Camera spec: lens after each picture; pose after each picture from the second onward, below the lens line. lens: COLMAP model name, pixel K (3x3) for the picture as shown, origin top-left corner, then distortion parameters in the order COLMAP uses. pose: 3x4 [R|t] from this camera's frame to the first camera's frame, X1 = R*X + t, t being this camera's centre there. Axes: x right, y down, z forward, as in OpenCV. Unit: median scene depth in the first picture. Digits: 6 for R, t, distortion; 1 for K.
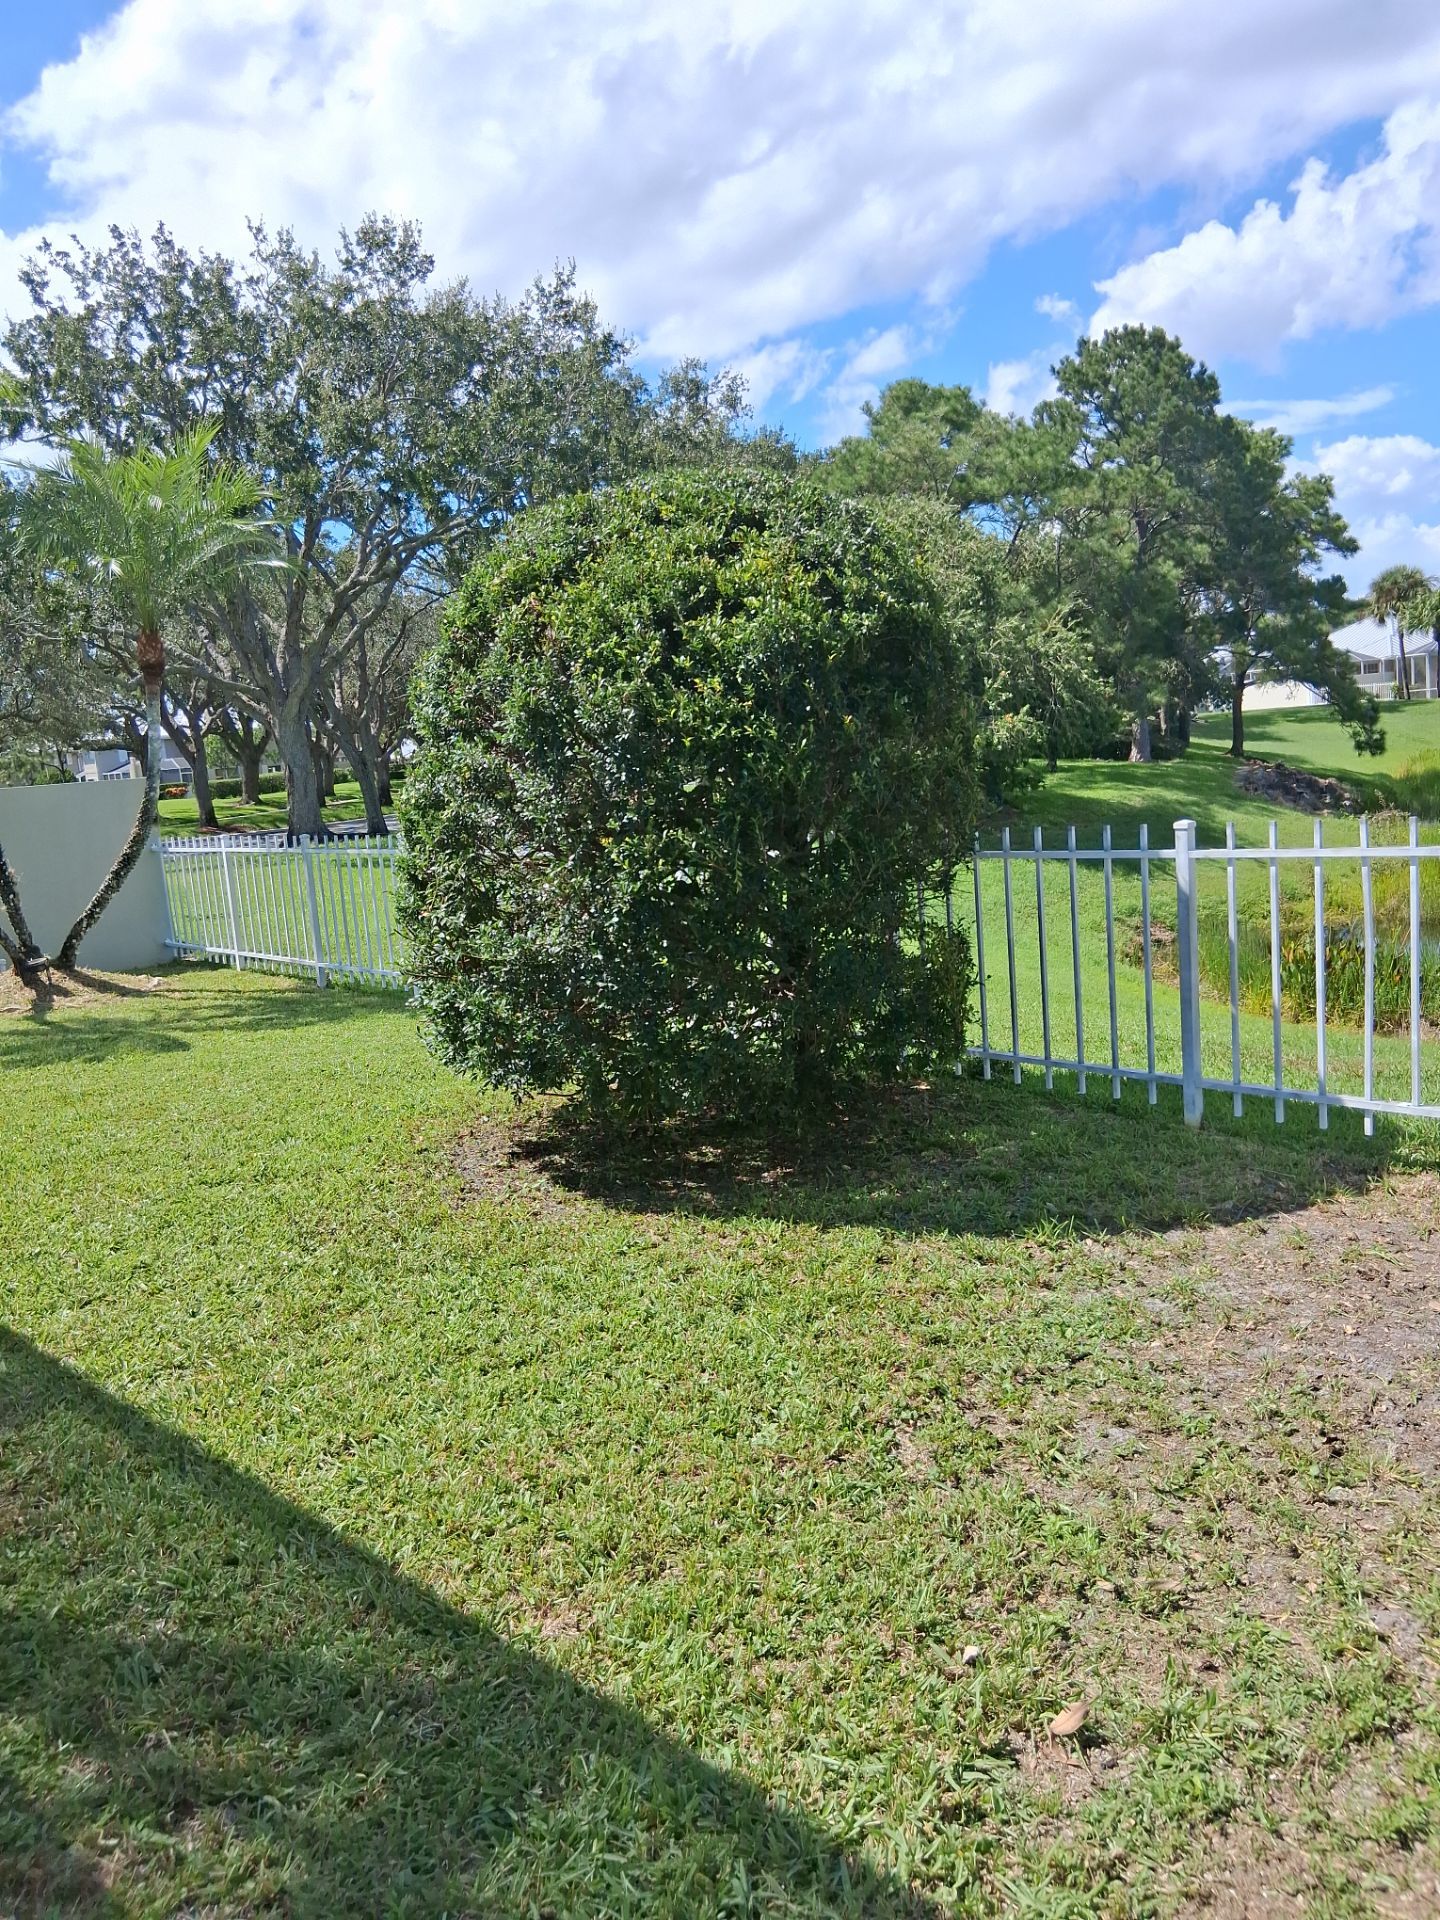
lens RADIAL K [[1483.3, 0, 738.2], [0, 1483.3, 967.3], [0, 0, 1]] dist [0.115973, -0.188213]
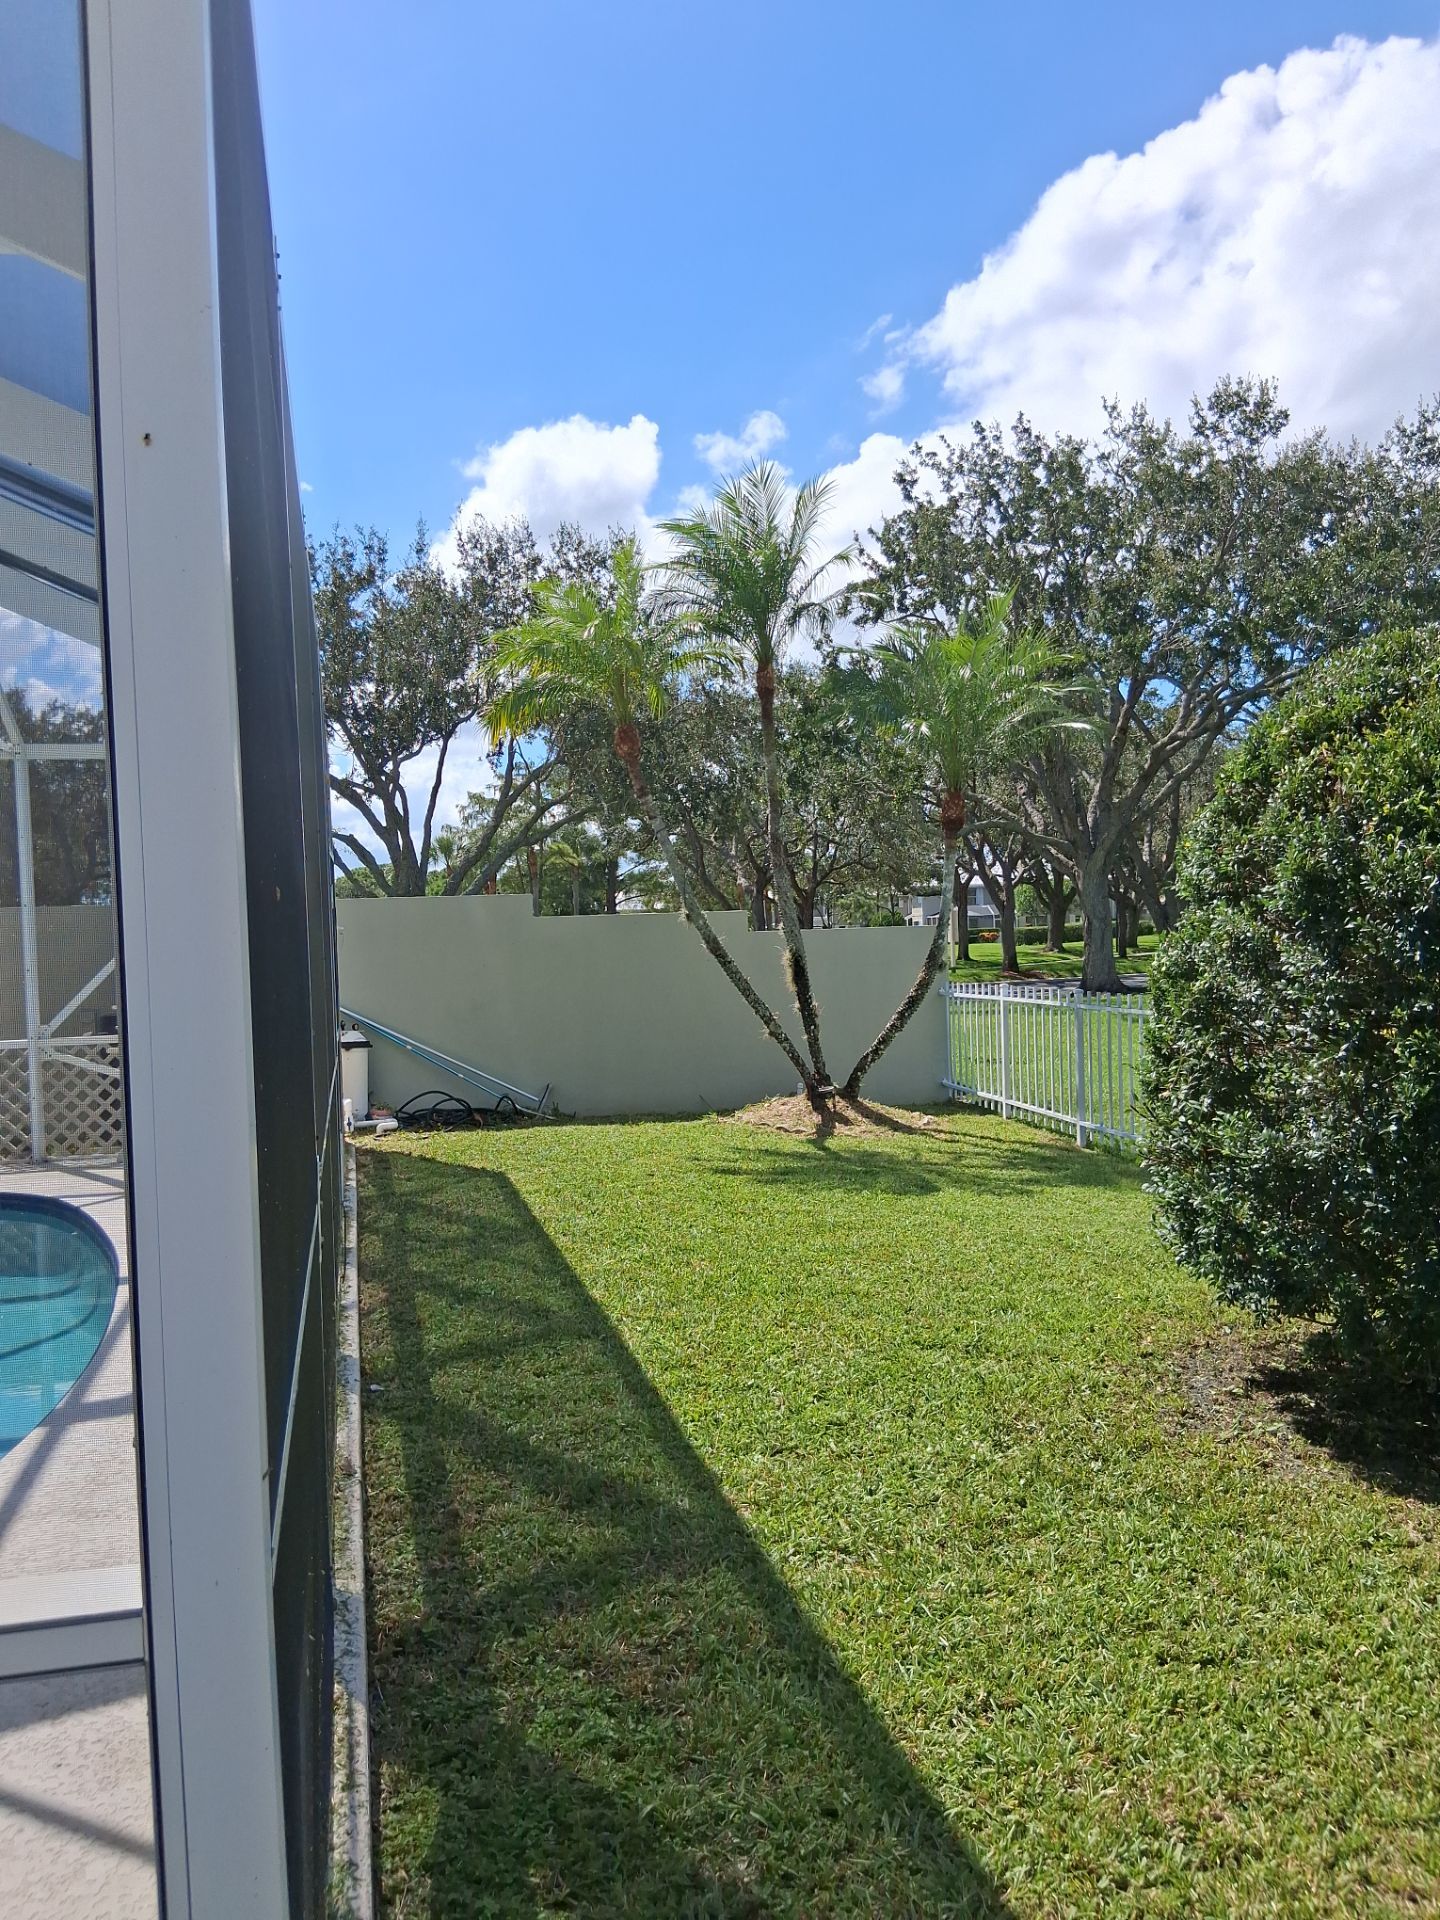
lens RADIAL K [[1478.3, 0, 710.6], [0, 1478.3, 958.4], [0, 0, 1]] dist [0.145924, -0.268743]
pose [[0.853670, 0.060287, -0.517313, 0.018156], [-0.114525, 0.990695, -0.073533, -0.018157], [0.508066, 0.122018, 0.852631, 0.076951]]
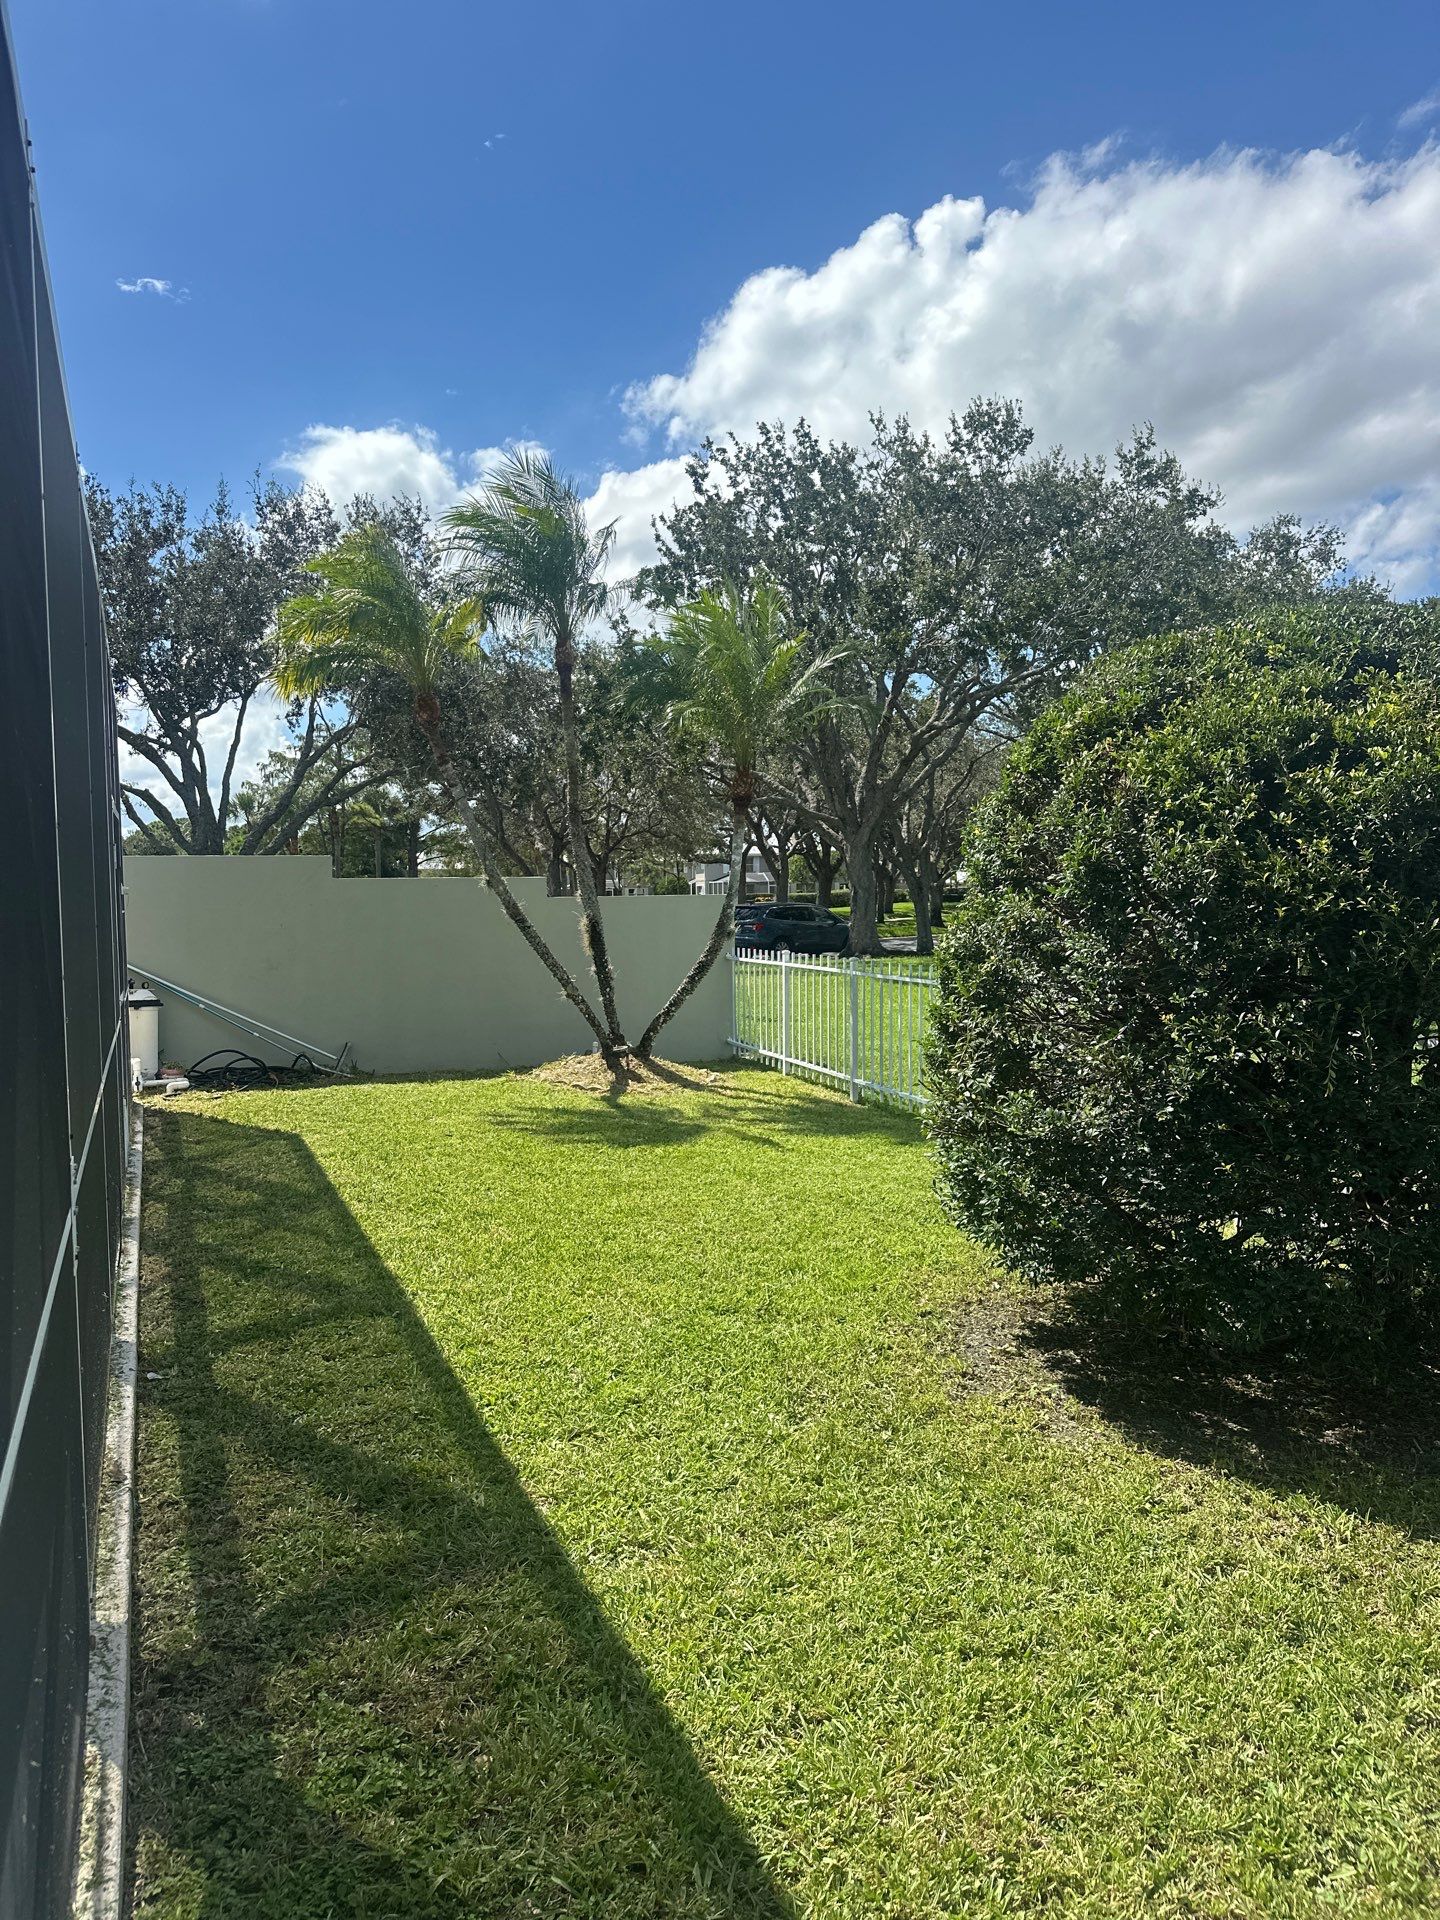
lens RADIAL K [[1357.8, 0, 717.6], [0, 1357.8, 963.0], [0, 0, 1]] dist [0.101129, -0.112342]
pose [[0.921711, 0.086899, -0.378019, -0.026829], [-0.117162, 0.991432, -0.057761, -0.034954], [0.369760, 0.097528, 0.923994, 0.139688]]
